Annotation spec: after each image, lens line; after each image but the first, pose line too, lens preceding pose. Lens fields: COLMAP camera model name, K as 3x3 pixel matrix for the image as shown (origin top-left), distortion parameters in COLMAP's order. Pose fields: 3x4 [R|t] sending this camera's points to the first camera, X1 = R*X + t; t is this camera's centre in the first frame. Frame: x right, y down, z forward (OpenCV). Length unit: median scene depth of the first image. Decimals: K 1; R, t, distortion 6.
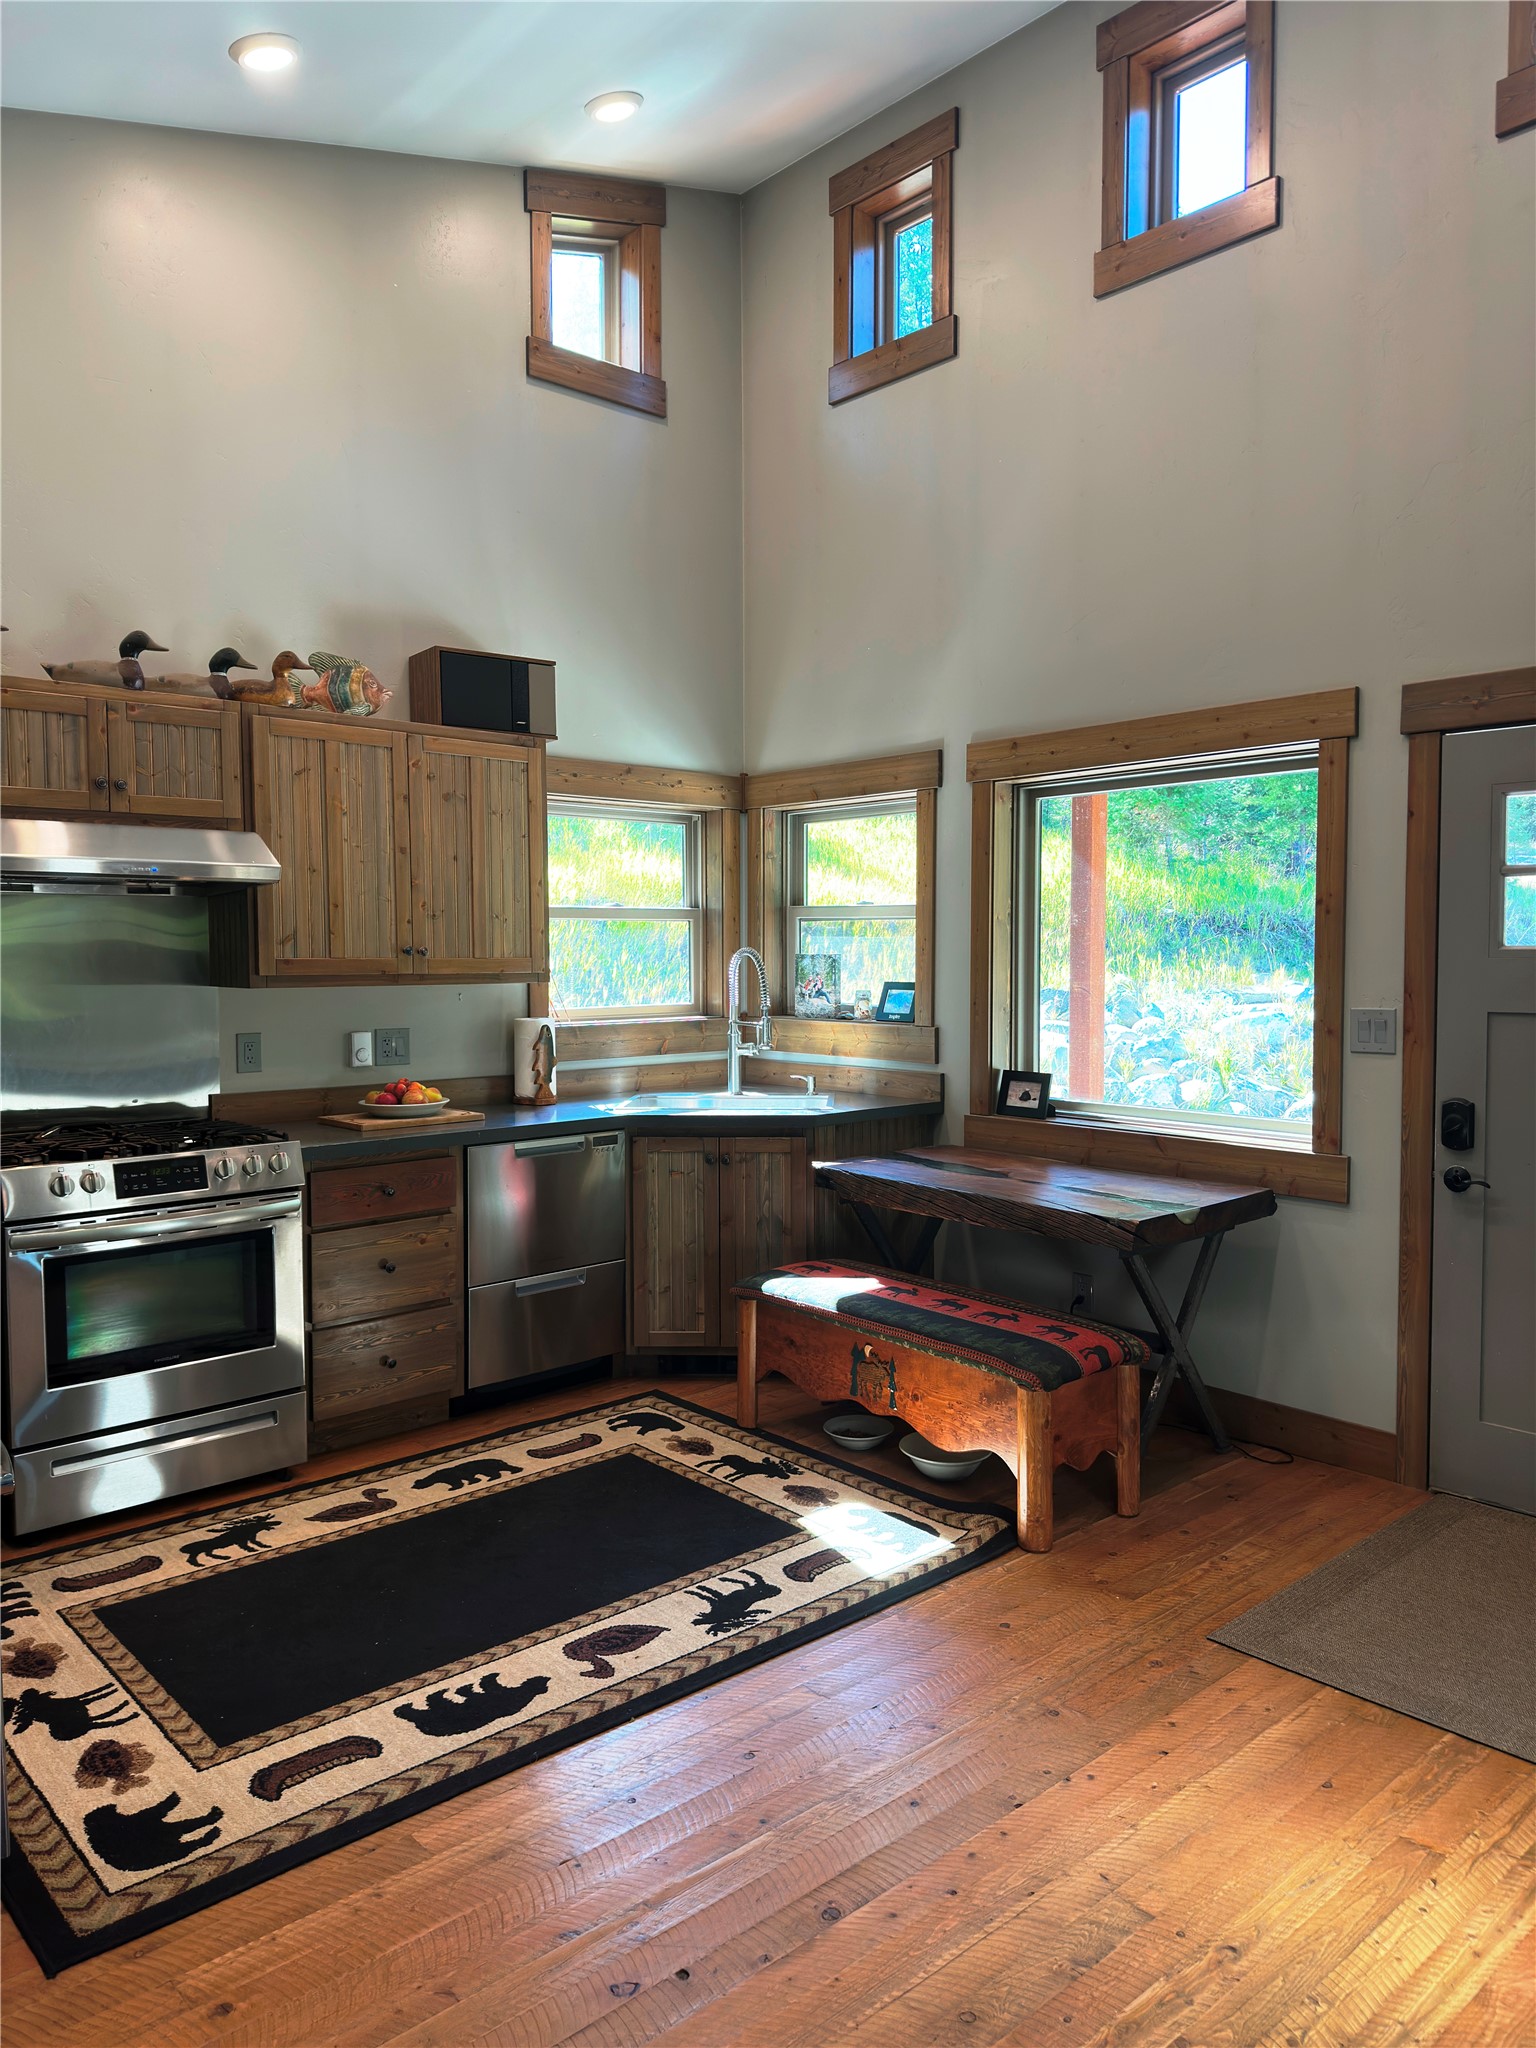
lens RADIAL K [[1426.4, 0, 777.7], [0, 1426.4, 1020.6], [0, 0, 1]] dist [0.102830, -0.151508]
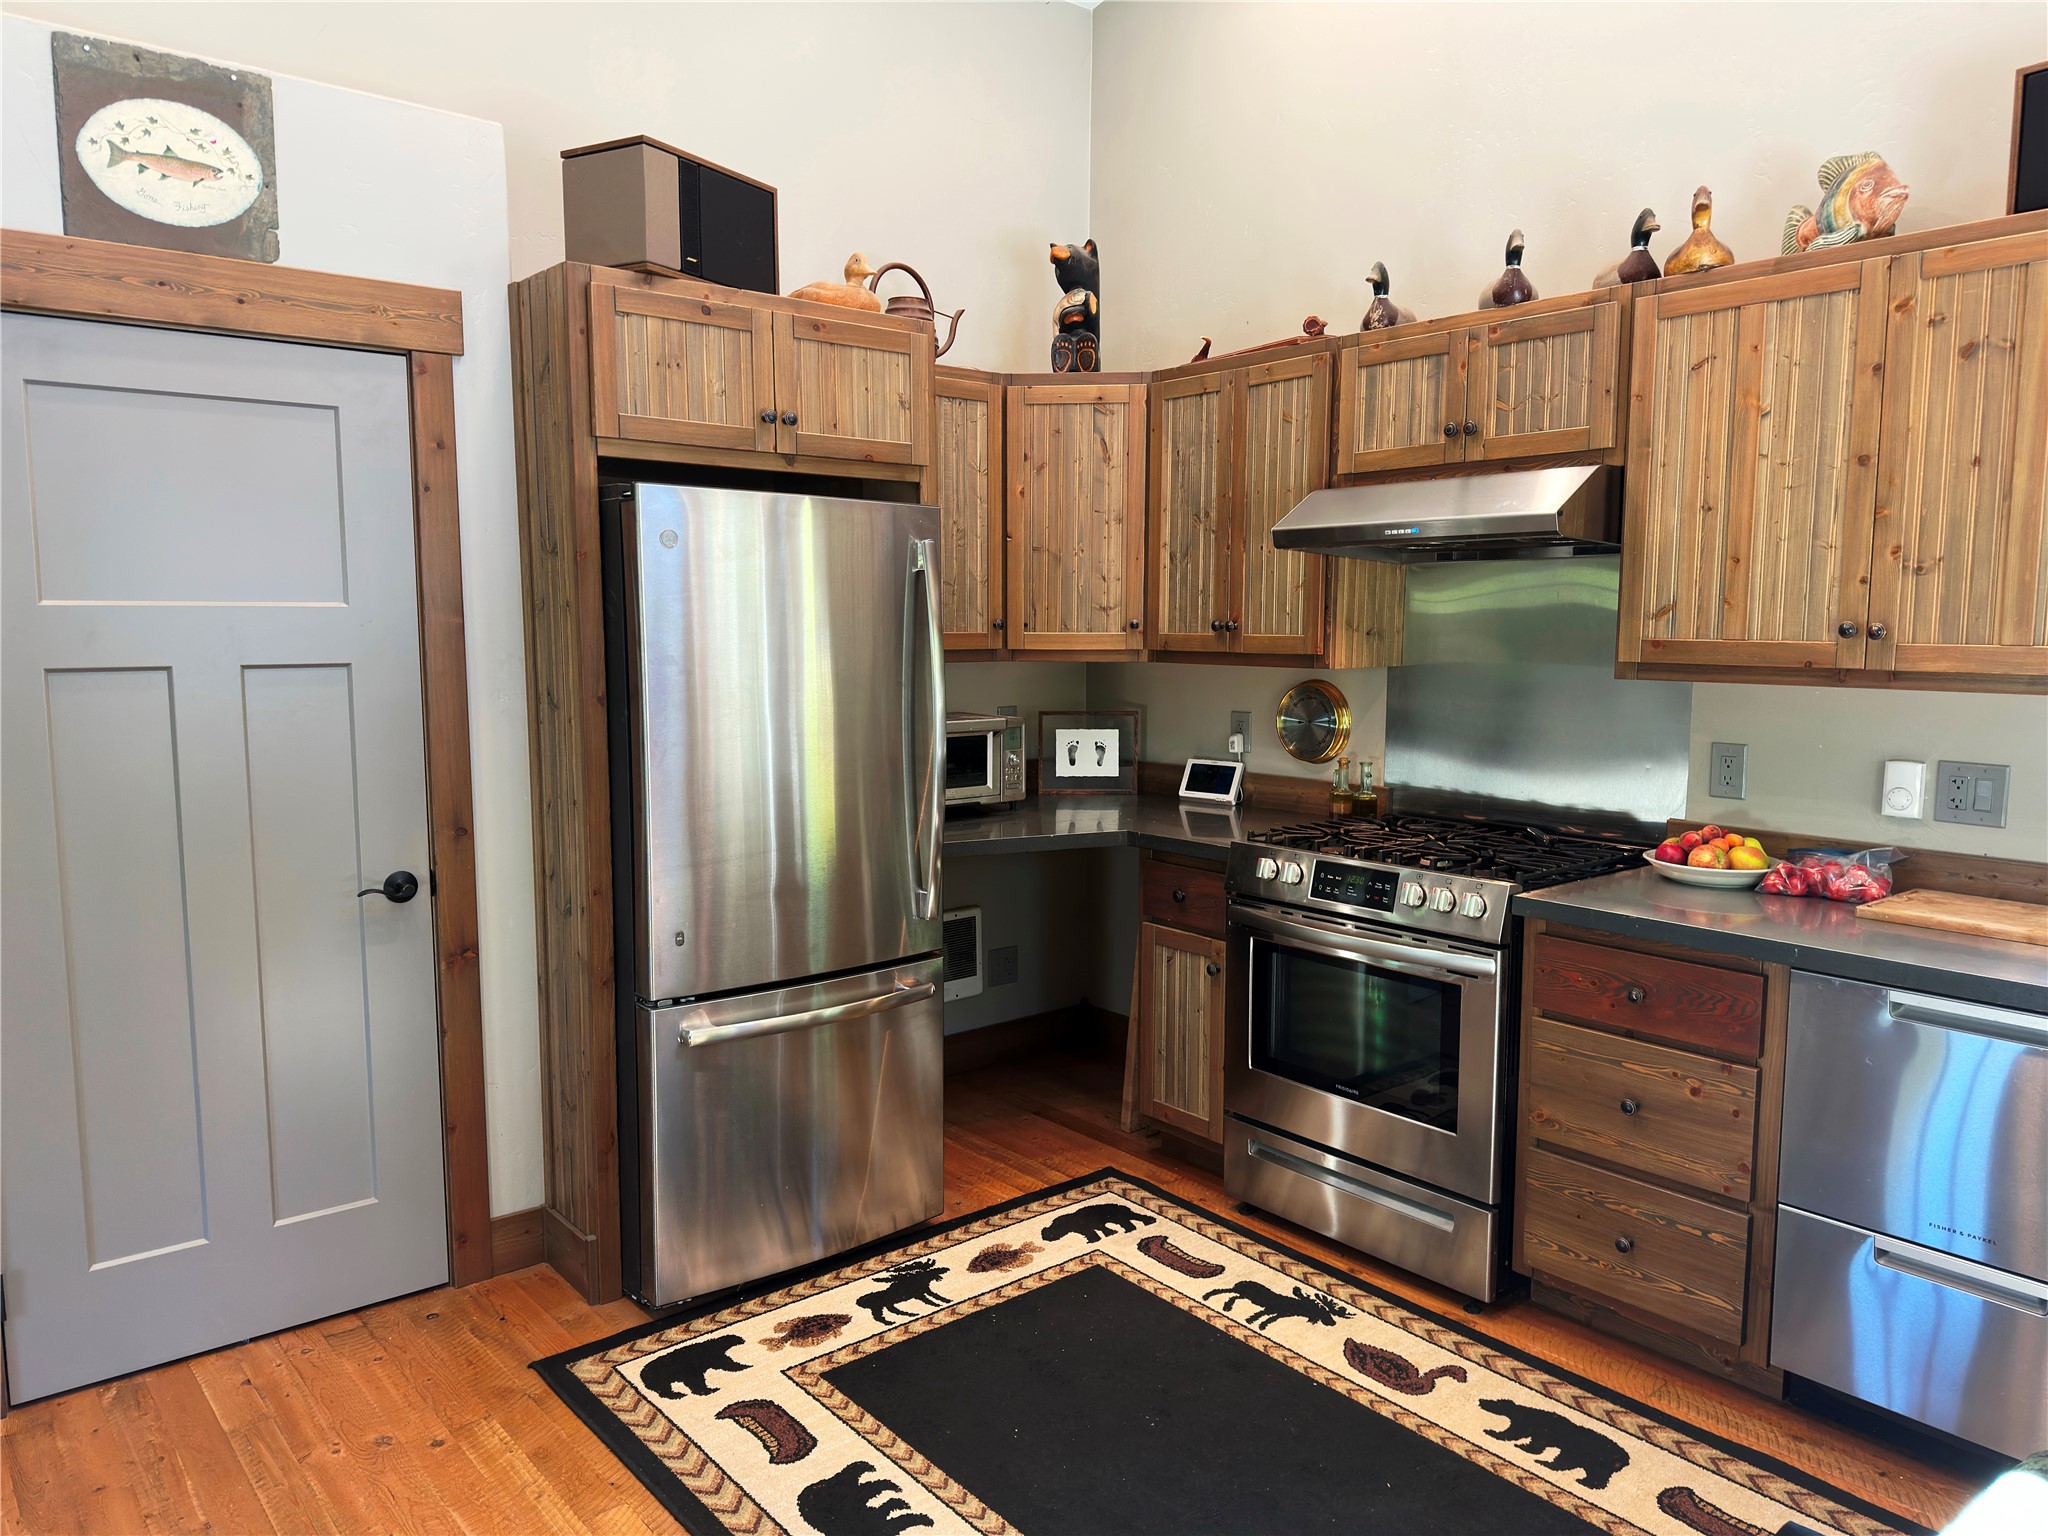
lens RADIAL K [[1437.5, 0, 1021.4], [0, 1437.5, 779.2], [0, 0, 1]] dist [0.075434, -0.114980]
pose [[-0.043456, 0.117392, -0.992134, 0.401312], [-0.051406, 0.991494, 0.119568, -0.045913], [0.997732, 0.056198, -0.037051, 0.749303]]
